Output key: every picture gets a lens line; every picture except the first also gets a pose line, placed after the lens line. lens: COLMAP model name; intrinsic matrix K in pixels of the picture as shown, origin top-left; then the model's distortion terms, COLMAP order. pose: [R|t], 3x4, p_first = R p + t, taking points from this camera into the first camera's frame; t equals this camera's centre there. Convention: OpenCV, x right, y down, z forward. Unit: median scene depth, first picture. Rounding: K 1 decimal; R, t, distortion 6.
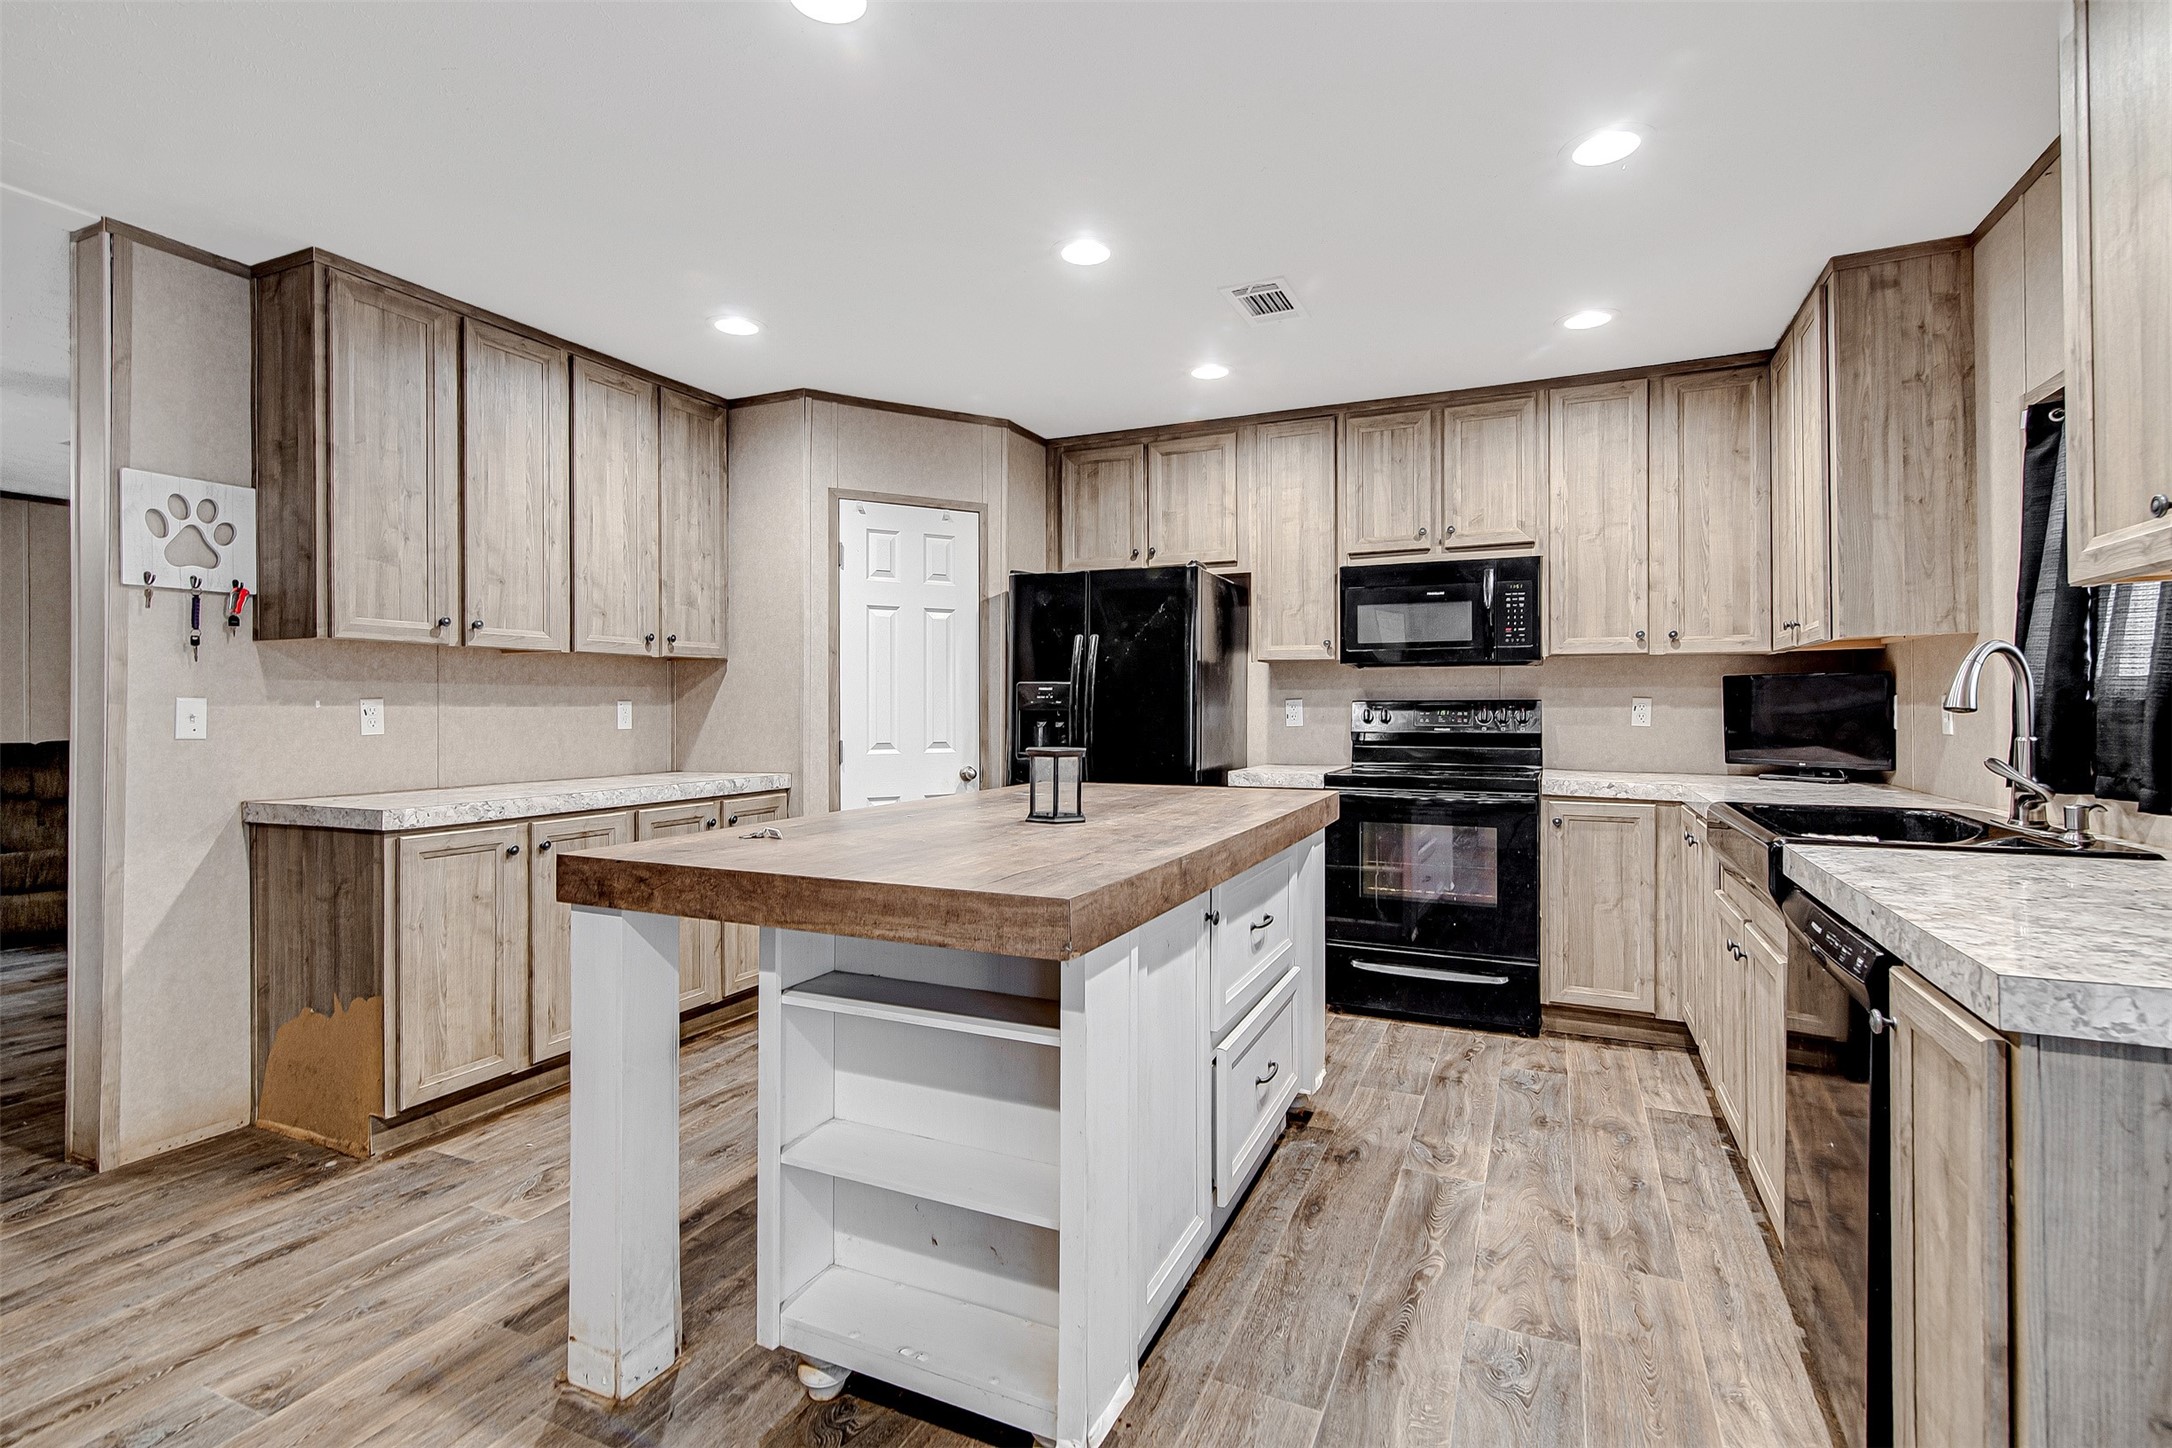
lens RADIAL K [[1040.0, 0, 1090.5], [0, 1040.0, 710.4], [0, 0, 1]] dist [-0.005238, 0.002534]
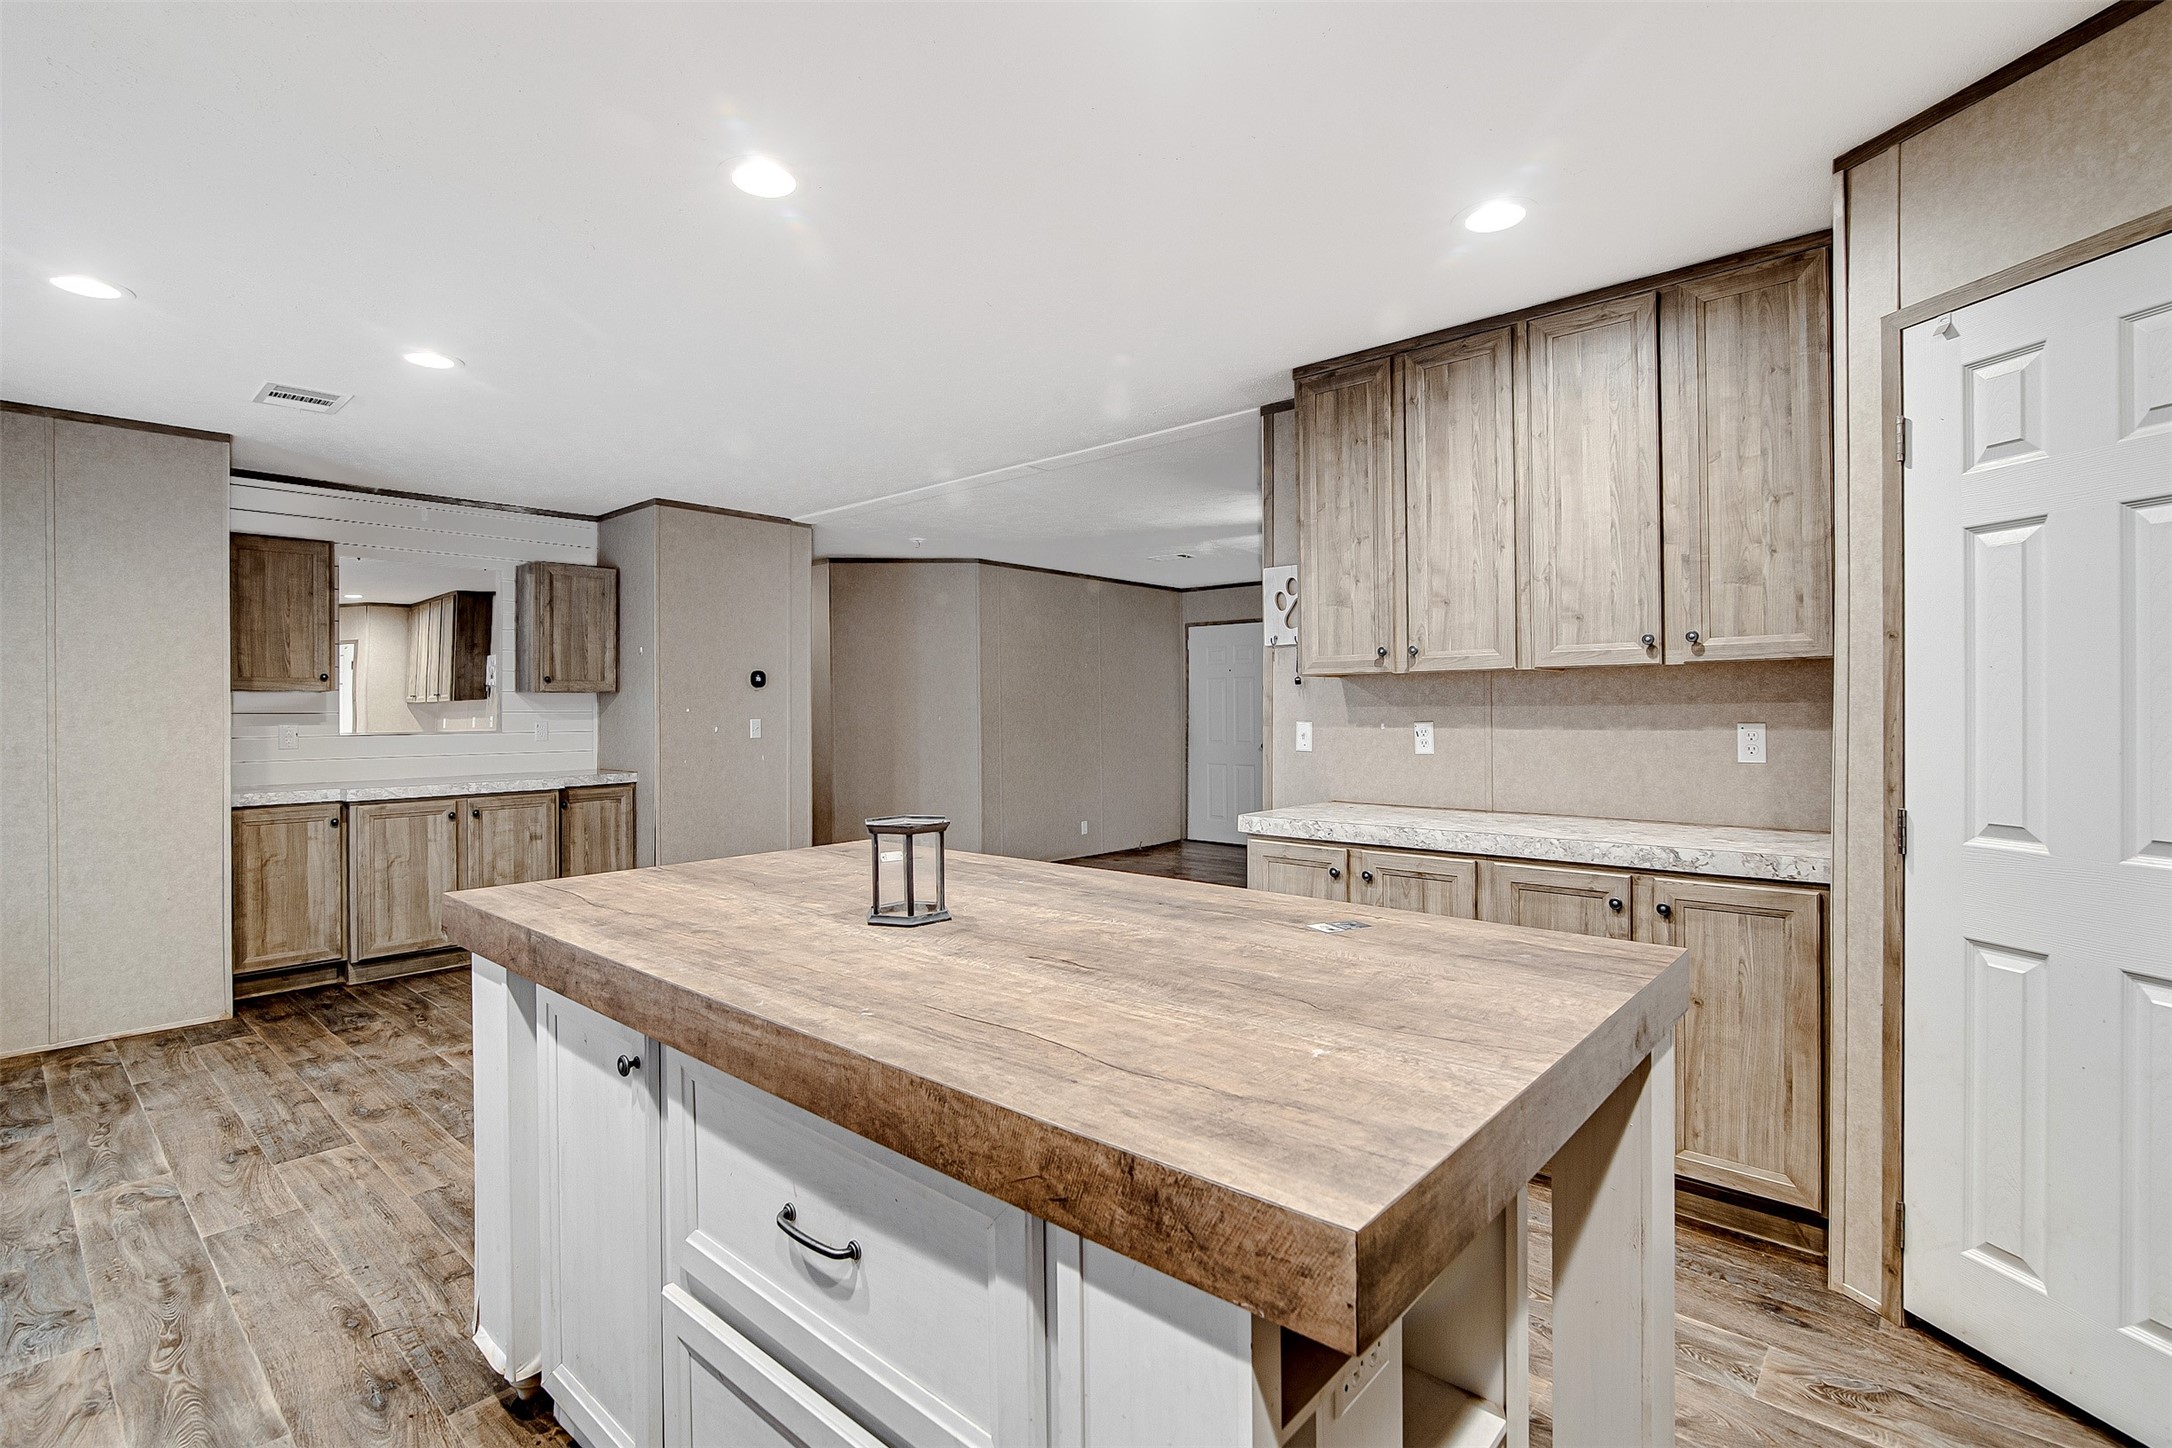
lens RADIAL K [[1040.0, 0, 1116.8], [0, 1040.0, 712.3], [0, 0, 1]] dist [-0.005238, 0.002534]
pose [[-0.314680, 0.000318, -0.949198, 0.445161], [-0.004373, 0.999989, 0.001785, -0.020572], [0.949188, 0.004713, -0.314675, 0.995260]]
